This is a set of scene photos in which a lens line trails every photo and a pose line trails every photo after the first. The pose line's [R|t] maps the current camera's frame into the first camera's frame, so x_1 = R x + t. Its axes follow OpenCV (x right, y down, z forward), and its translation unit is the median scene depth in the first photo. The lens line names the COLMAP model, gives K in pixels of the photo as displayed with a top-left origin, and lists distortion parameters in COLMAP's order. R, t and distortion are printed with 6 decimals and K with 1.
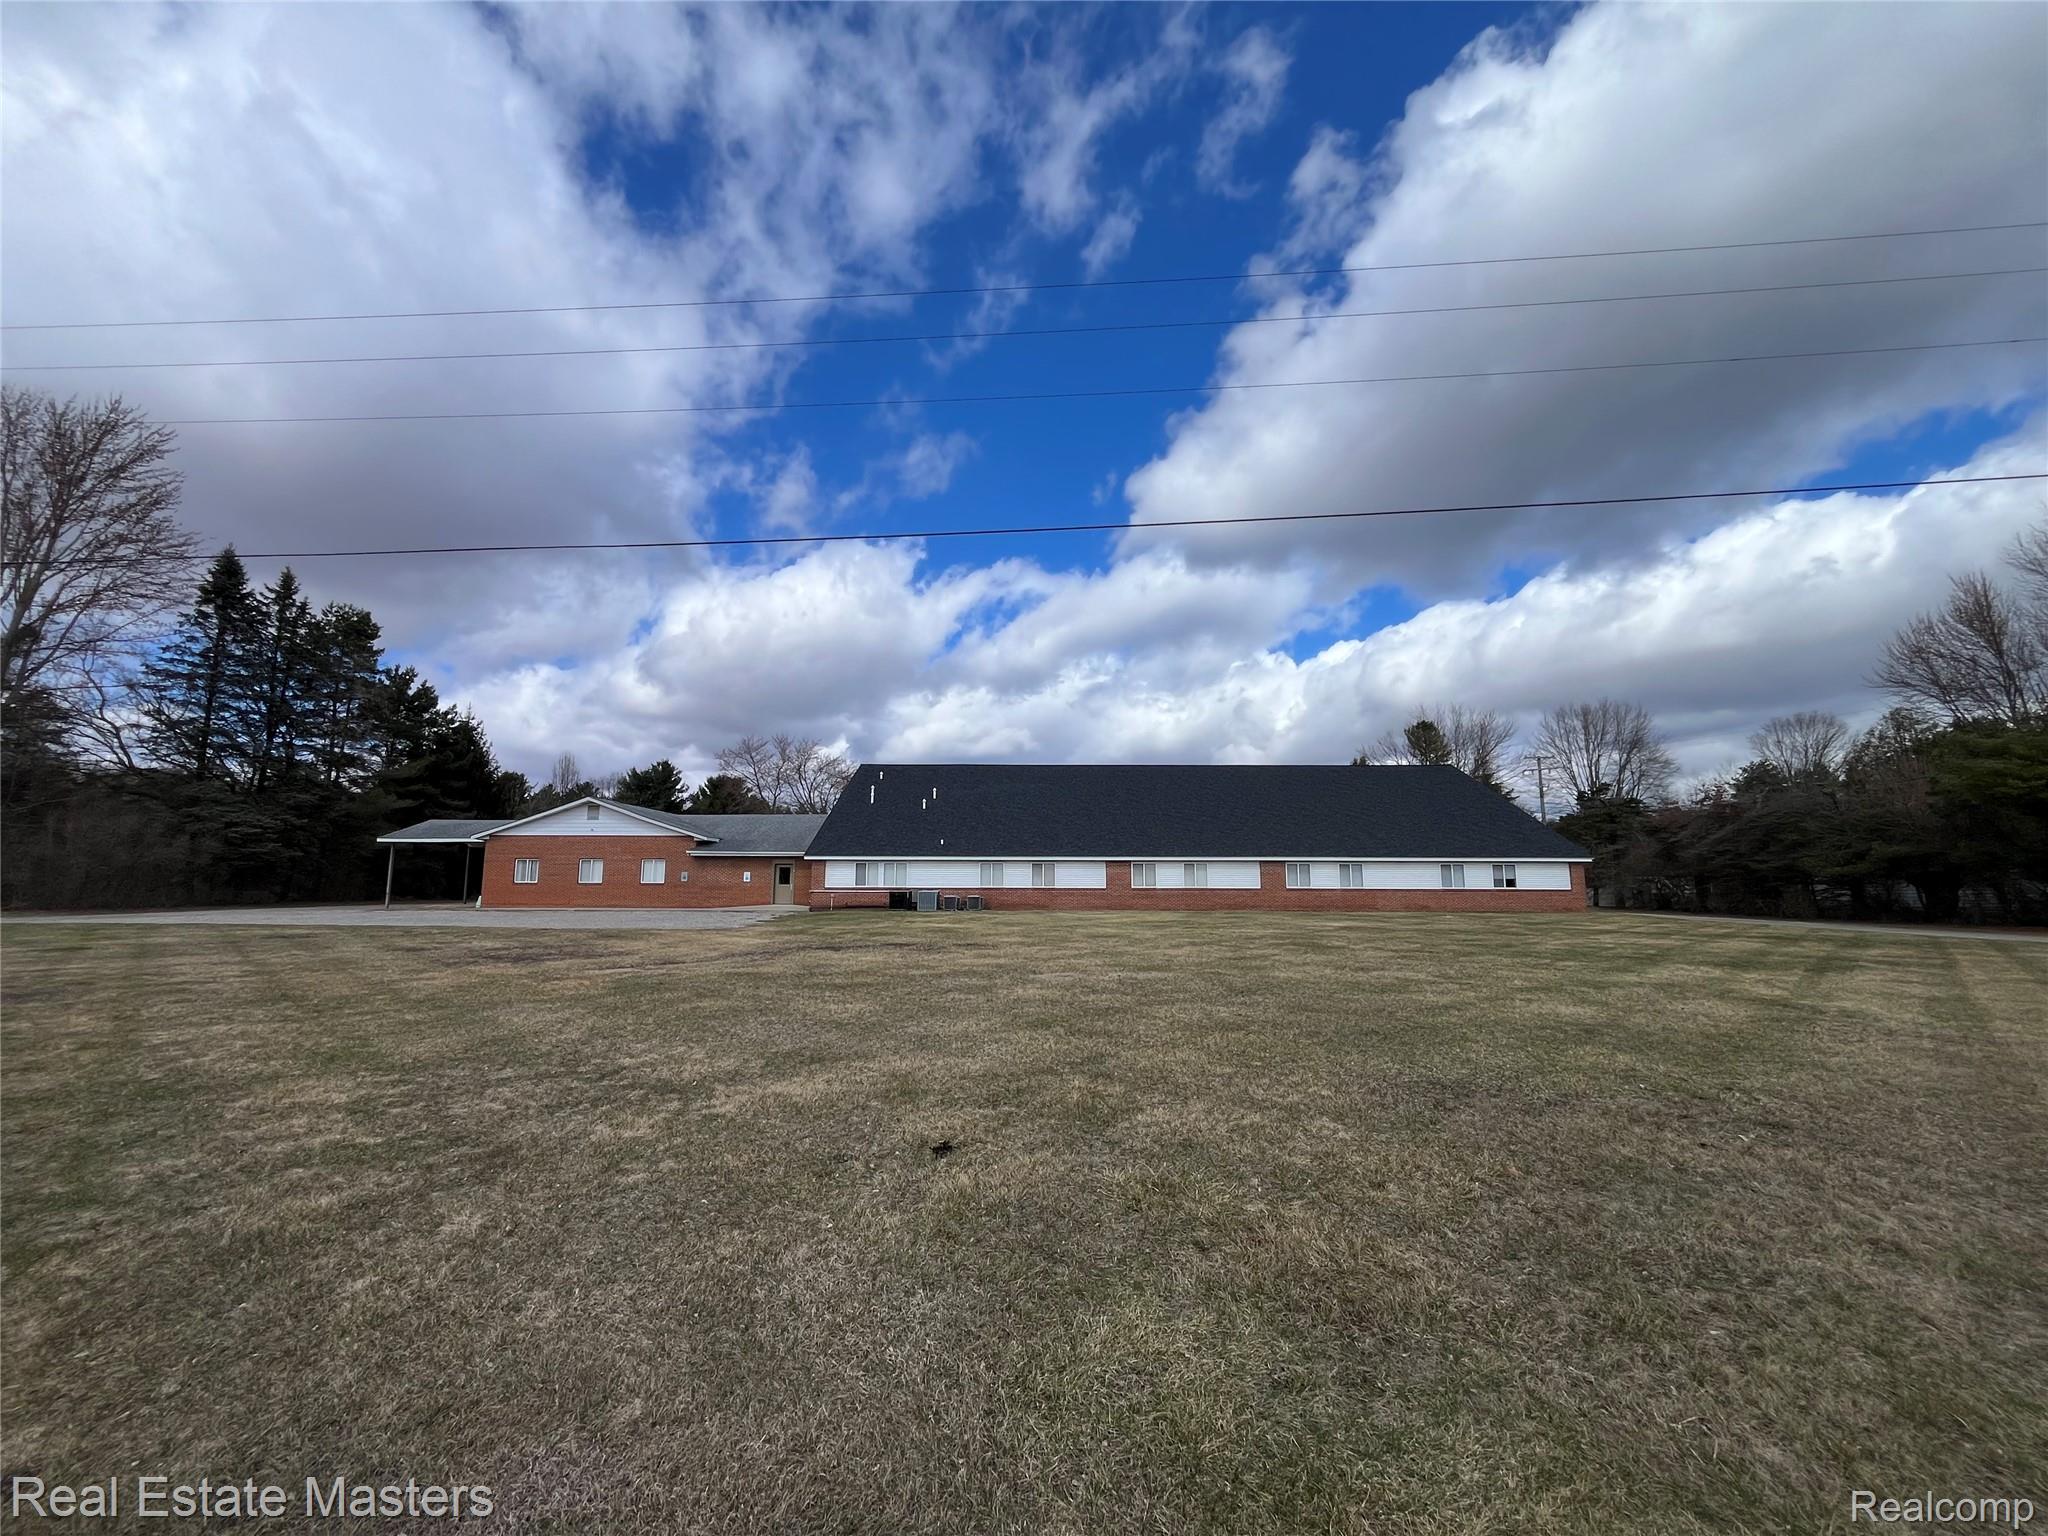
lens RADIAL K [[819.2, 0, 1024.0], [0, 819.2, 768.0], [0, 0, 1]] dist [0.000446, -0.004228]
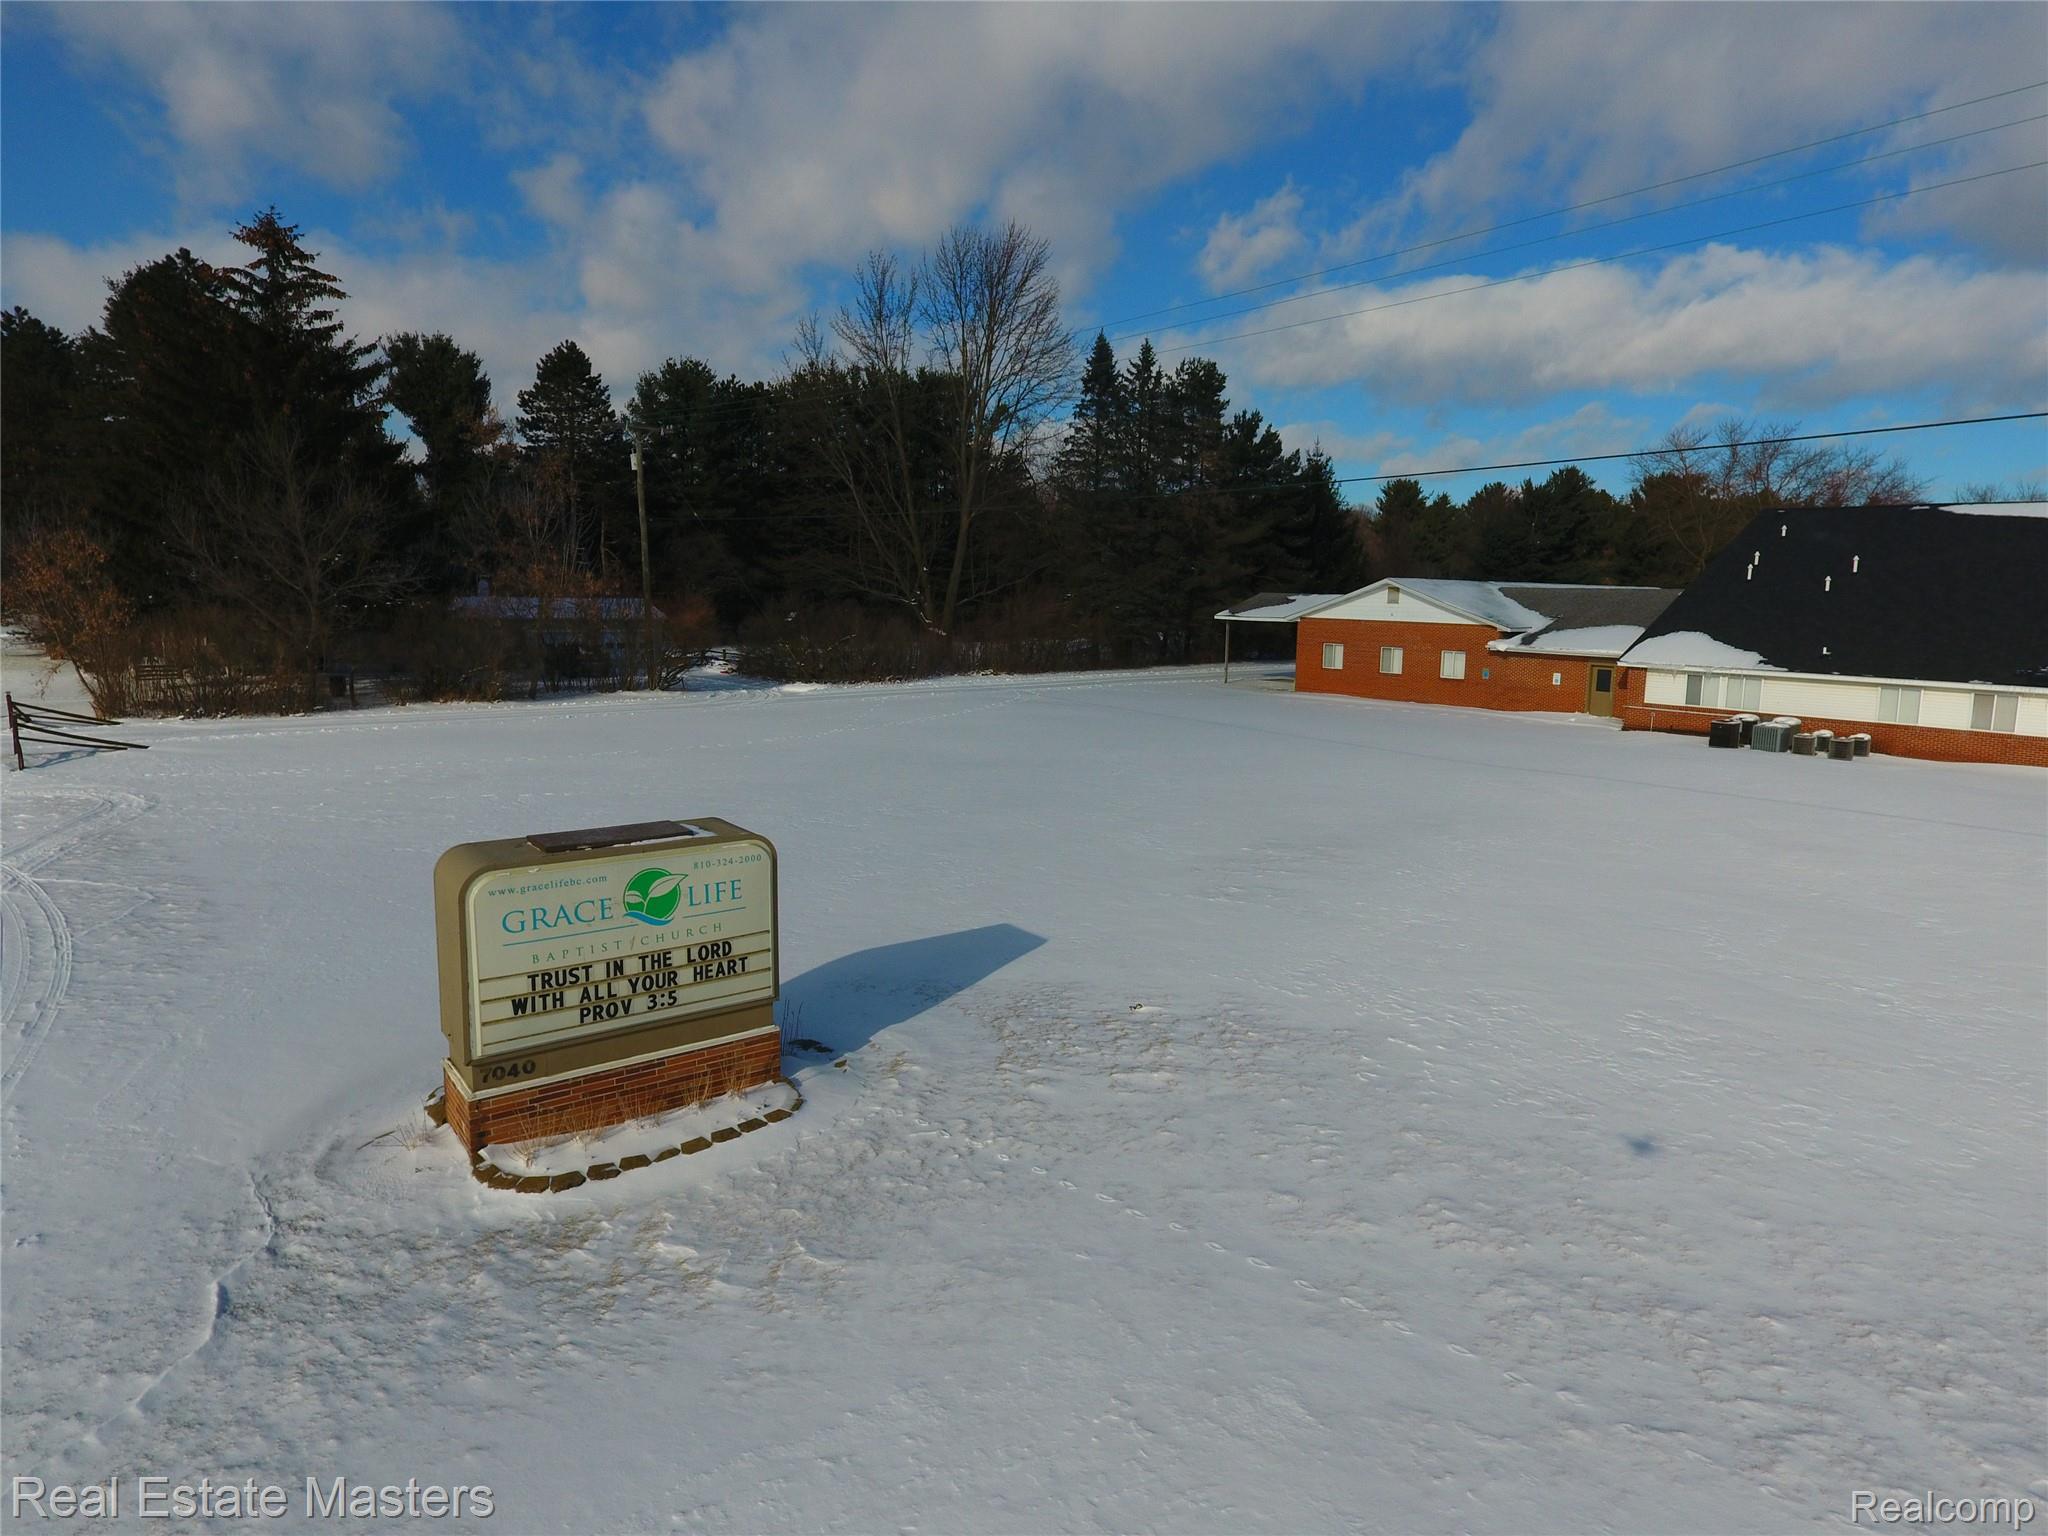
lens RADIAL K [[1188.4, 0, 1066.3], [0, 1188.4, 738.5], [0, 0, 1]] dist [-0.002558, -0.008170]
pose [[0.650637, 0.107234, -0.751779, 0.234575], [0.086204, 0.973151, 0.213417, -0.100663], [0.754480, -0.203663, 0.623924, -0.109518]]
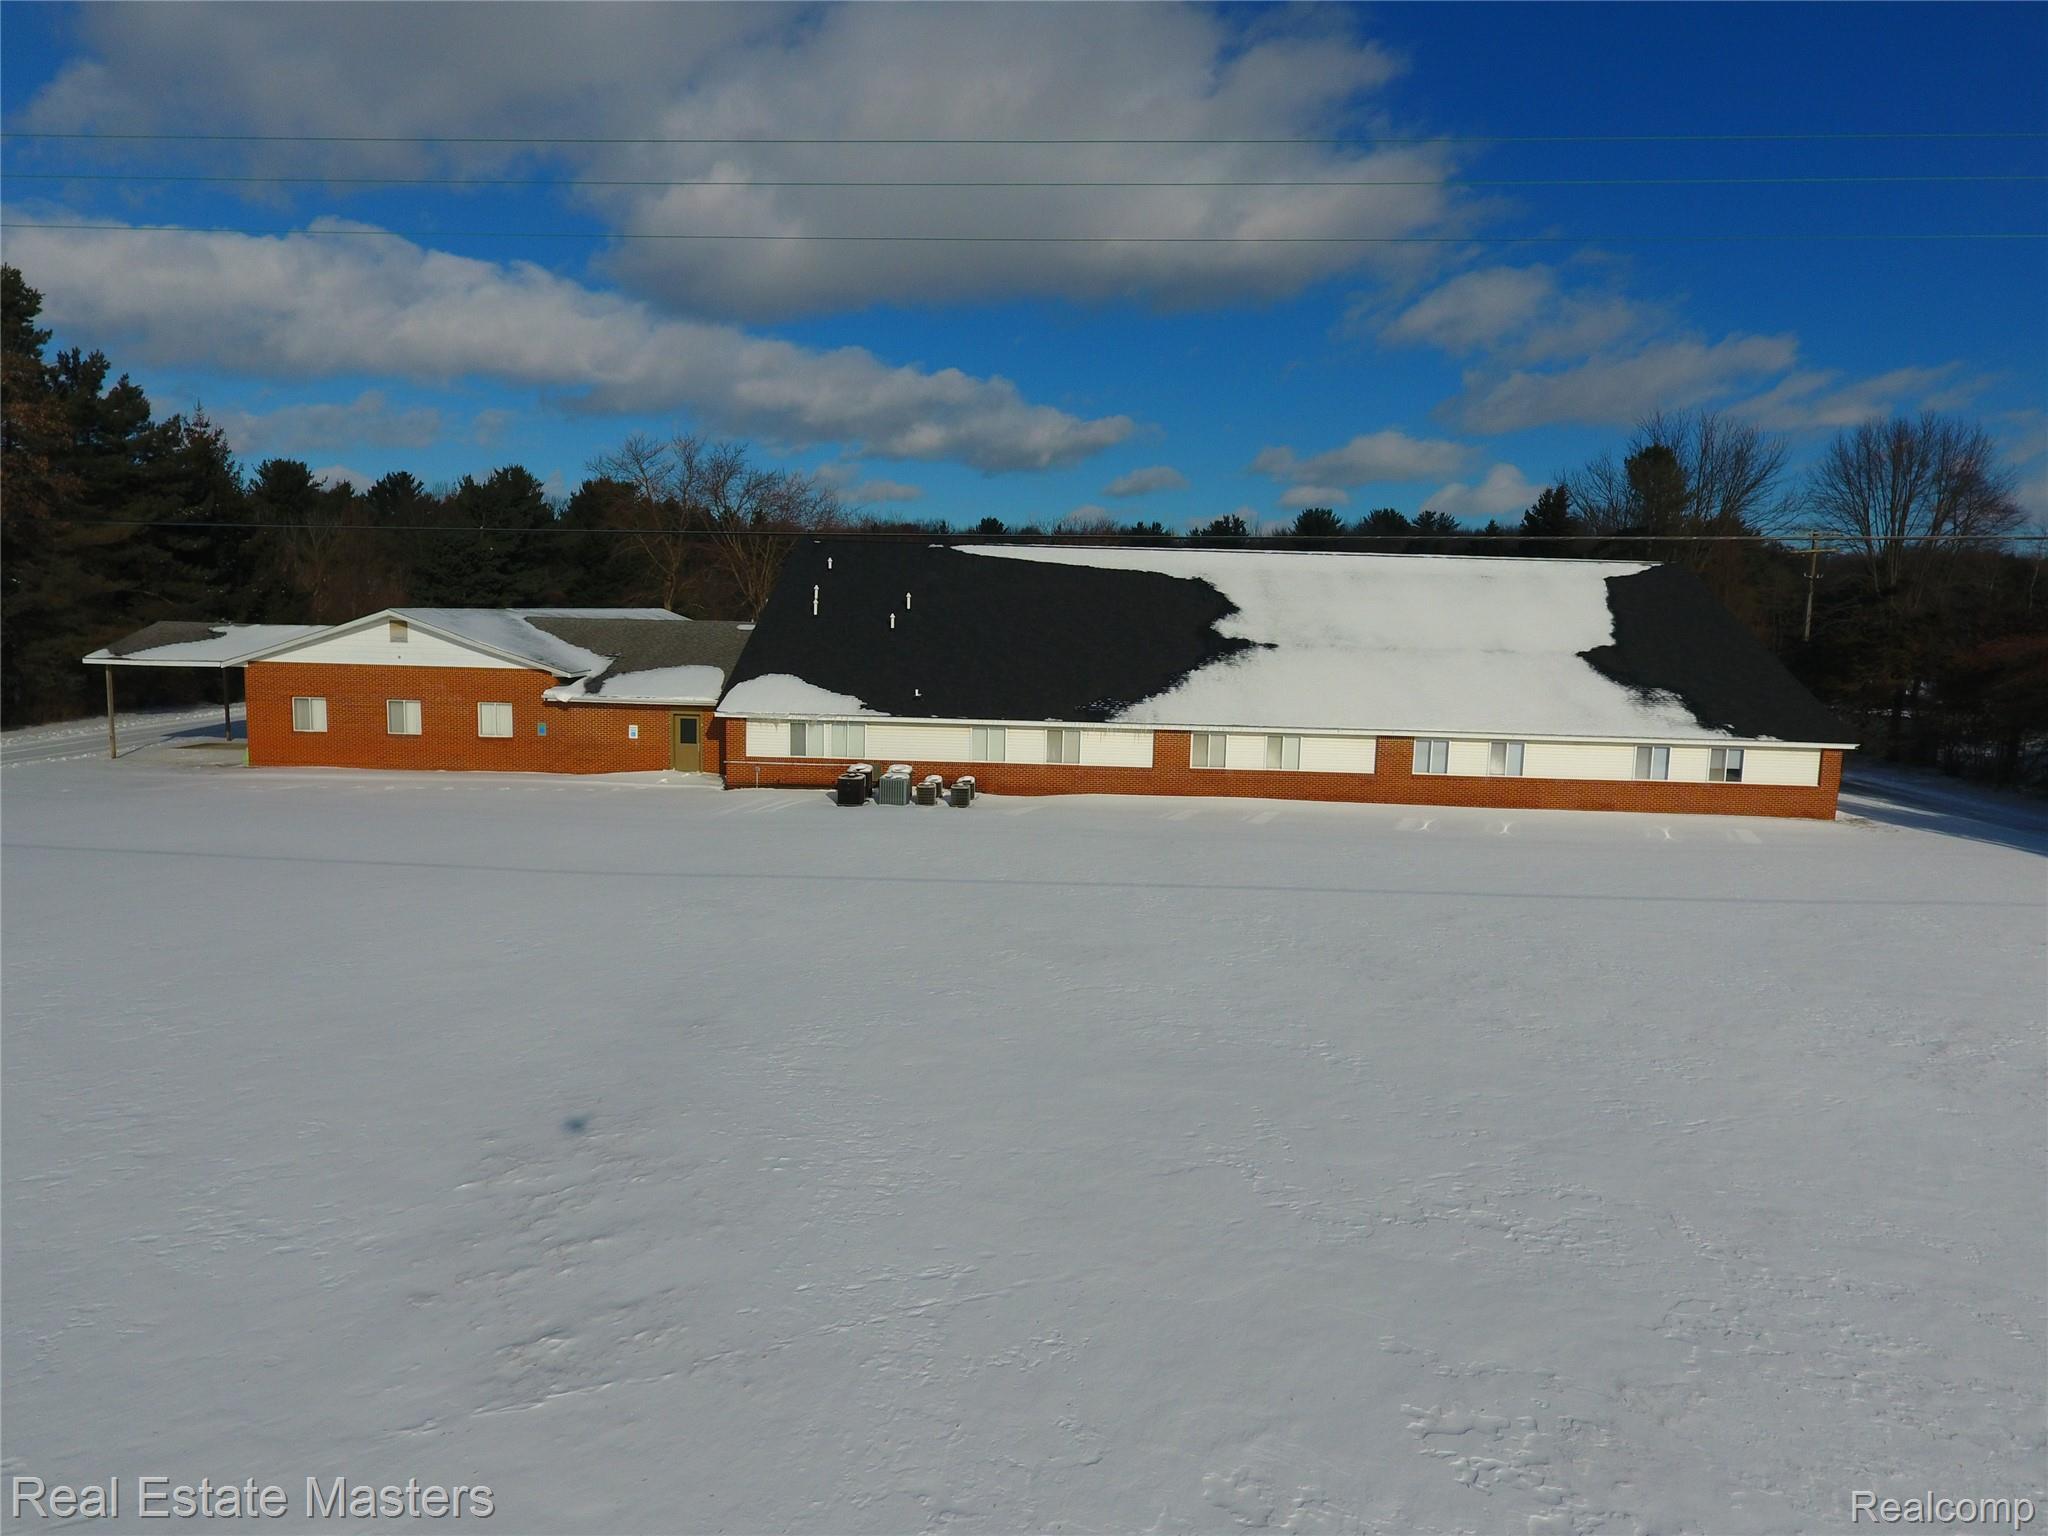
lens RADIAL K [[1188.4, 0, 1066.3], [0, 1188.4, 738.5], [0, 0, 1]] dist [-0.002558, -0.008170]
pose [[0.999626, 0.025116, 0.010819, 0.014464], [-0.027002, 0.969147, 0.245001, -0.114171], [-0.004331, -0.245202, 0.969462, 0.030547]]
